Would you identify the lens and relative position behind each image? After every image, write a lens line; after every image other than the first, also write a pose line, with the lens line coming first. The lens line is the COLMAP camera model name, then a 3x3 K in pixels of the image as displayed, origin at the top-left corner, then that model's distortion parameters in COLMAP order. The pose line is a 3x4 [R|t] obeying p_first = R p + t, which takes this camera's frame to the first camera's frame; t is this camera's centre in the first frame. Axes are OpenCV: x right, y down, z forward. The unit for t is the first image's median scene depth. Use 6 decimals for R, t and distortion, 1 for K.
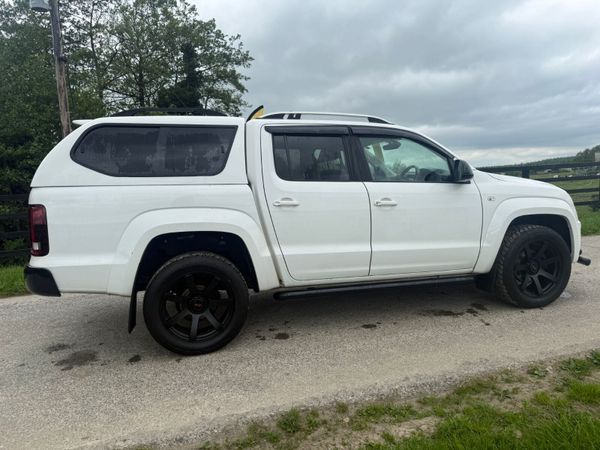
lens RADIAL K [[442.2, 0, 299.9], [0, 442.2, 221.6], [0, 0, 1]] dist [0.000576, -0.014588]
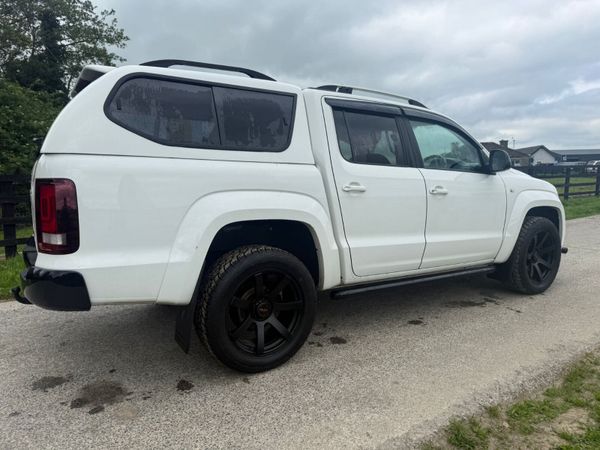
lens RADIAL K [[442.2, 0, 299.1], [0, 442.2, 229.7], [0, 0, 1]] dist [0.000576, -0.014588]
pose [[0.947929, -0.005113, 0.318441, -0.399577], [-0.000539, 0.999844, 0.017661, 0.024222], [-0.318481, -0.016913, 0.947778, 0.198607]]
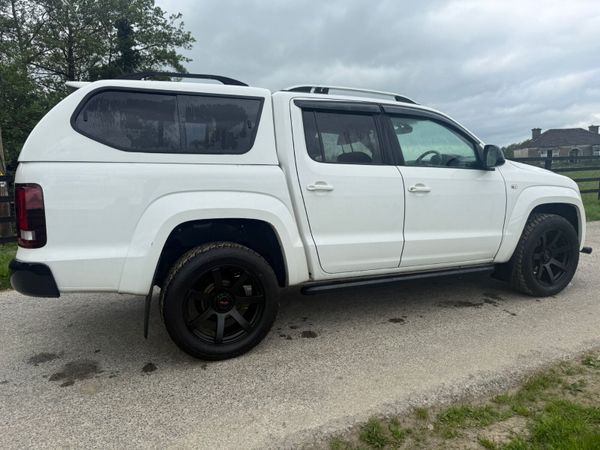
lens RADIAL K [[442.2, 0, 297.5], [0, 442.2, 227.8], [0, 0, 1]] dist [0.000576, -0.014588]
pose [[0.988239, -0.000111, 0.152914, -0.206605], [-0.004884, 0.999467, 0.032289, 0.011232], [-0.152836, -0.032656, 0.987712, 0.115925]]
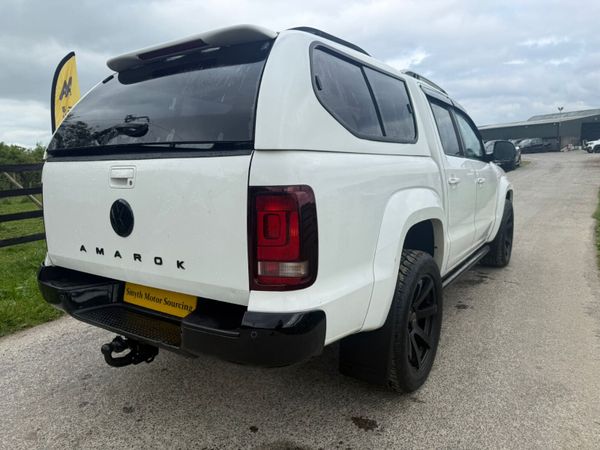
lens RADIAL K [[442.2, 0, 299.4], [0, 442.2, 223.1], [0, 0, 1]] dist [0.000576, -0.014588]
pose [[0.731962, -0.075547, 0.677144, -0.803126], [0.055139, 0.997142, 0.051646, -0.019333], [-0.679110, -0.000466, 0.734036, 0.550918]]
